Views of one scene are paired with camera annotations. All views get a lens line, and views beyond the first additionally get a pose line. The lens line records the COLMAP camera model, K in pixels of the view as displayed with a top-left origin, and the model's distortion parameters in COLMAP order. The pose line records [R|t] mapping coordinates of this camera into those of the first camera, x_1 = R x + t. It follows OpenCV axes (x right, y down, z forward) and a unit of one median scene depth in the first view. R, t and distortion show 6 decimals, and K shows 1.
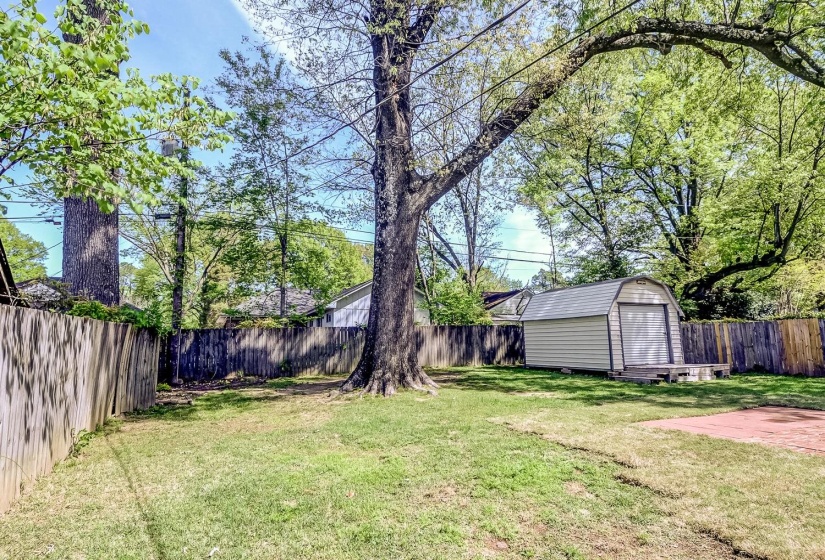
lens RADIAL K [[445.9, 0, 412.5], [0, 445.9, 280.0], [0, 0, 1]] dist [0.041658, -0.058593]
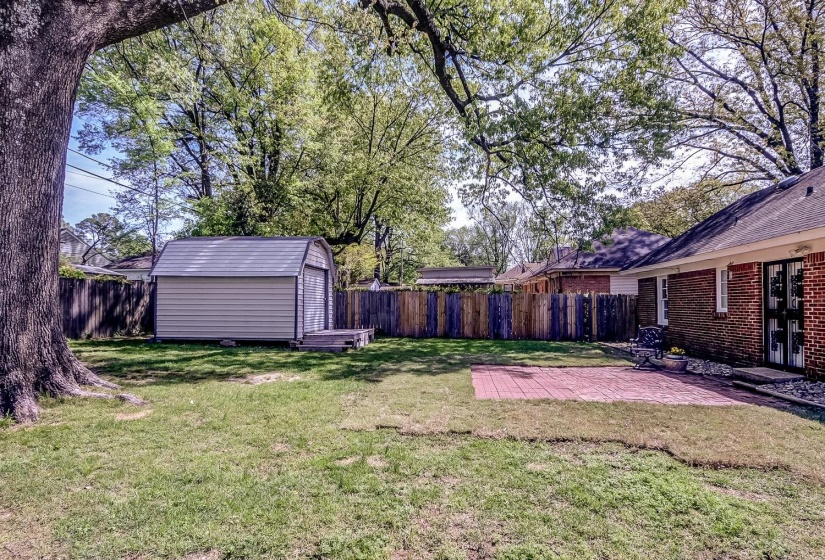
lens RADIAL K [[465.6, 0, 413.3], [0, 465.6, 308.5], [0, 0, 1]] dist [-0.002565, -0.002114]
pose [[0.472797, 0.008103, 0.881134, -0.237296], [-0.134831, 0.988848, 0.063254, 0.047813], [-0.870795, -0.148710, 0.468617, 0.352405]]
